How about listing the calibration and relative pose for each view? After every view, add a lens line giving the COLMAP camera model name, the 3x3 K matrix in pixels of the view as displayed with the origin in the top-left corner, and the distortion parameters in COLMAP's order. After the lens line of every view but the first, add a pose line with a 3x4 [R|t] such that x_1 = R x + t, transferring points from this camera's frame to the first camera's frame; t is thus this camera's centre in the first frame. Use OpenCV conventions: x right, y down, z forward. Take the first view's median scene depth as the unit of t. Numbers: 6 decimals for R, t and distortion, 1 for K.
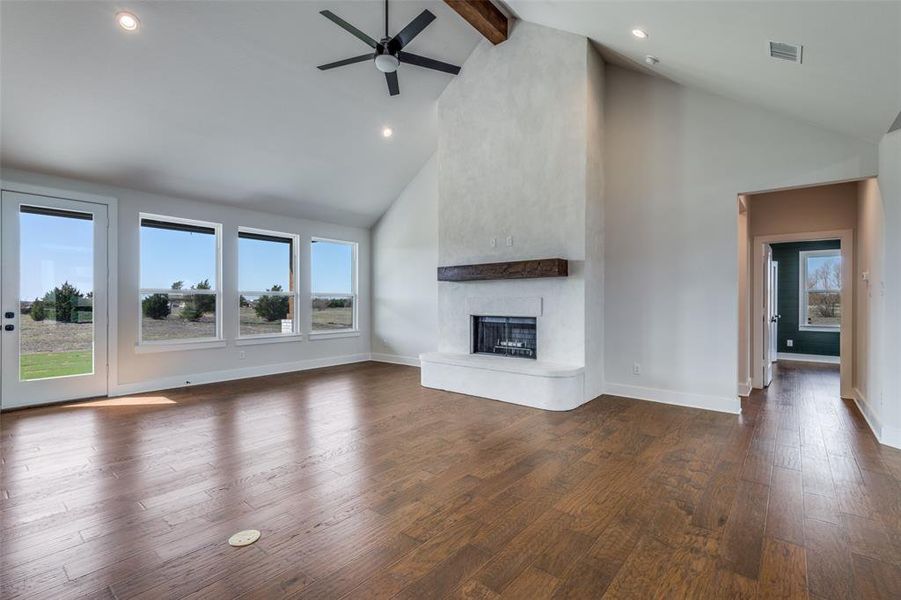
lens RADIAL K [[410.8, 0, 451.6], [0, 410.8, 300.7], [0, 0, 1]] dist [0.032881, -0.016526]
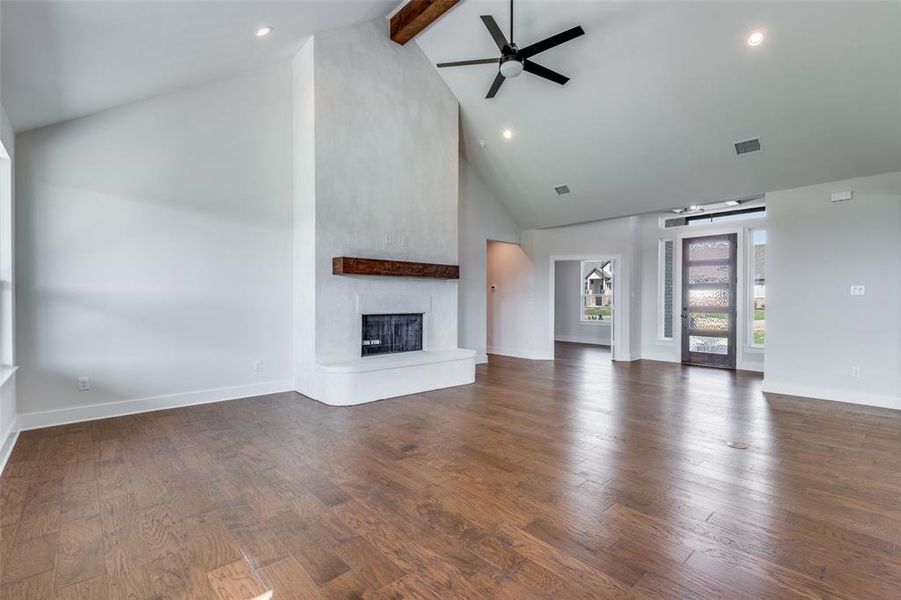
lens RADIAL K [[410.8, 0, 451.6], [0, 410.8, 300.7], [0, 0, 1]] dist [0.032881, -0.016526]
pose [[0.149887, -0.001973, 0.988701, -0.840319], [-0.004305, 0.999987, 0.002648, 0.002252], [-0.988694, -0.004653, 0.149876, 0.695679]]
